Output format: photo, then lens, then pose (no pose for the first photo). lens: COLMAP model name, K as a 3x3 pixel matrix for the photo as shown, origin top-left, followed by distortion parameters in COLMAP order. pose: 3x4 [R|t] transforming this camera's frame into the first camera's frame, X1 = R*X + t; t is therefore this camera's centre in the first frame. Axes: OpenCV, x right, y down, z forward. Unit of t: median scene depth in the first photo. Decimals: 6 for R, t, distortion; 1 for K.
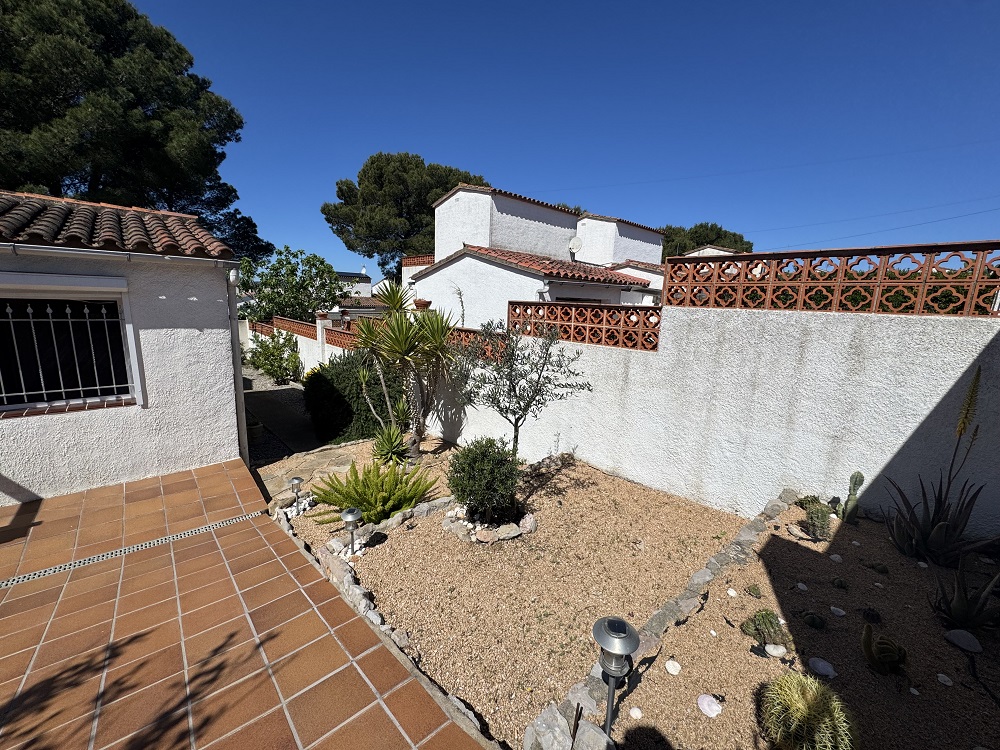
lens RADIAL K [[398.3, 0, 500.0], [0, 398.3, 375.0], [0, 0, 1]] dist [-0.001771, 0.000097]
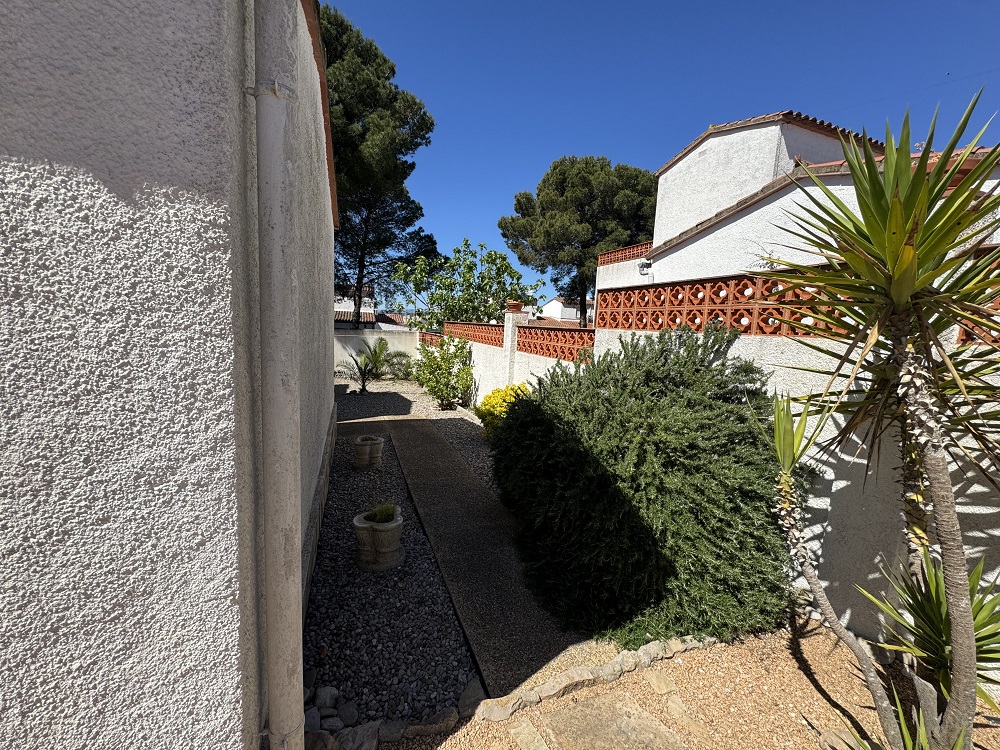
lens RADIAL K [[398.3, 0, 500.0], [0, 398.3, 375.0], [0, 0, 1]] dist [-0.001771, 0.000097]
pose [[0.931741, 0.055196, -0.358904, -0.151606], [-0.081624, 0.994922, -0.058894, -0.002540], [0.353831, 0.084169, 0.931514, 0.266157]]
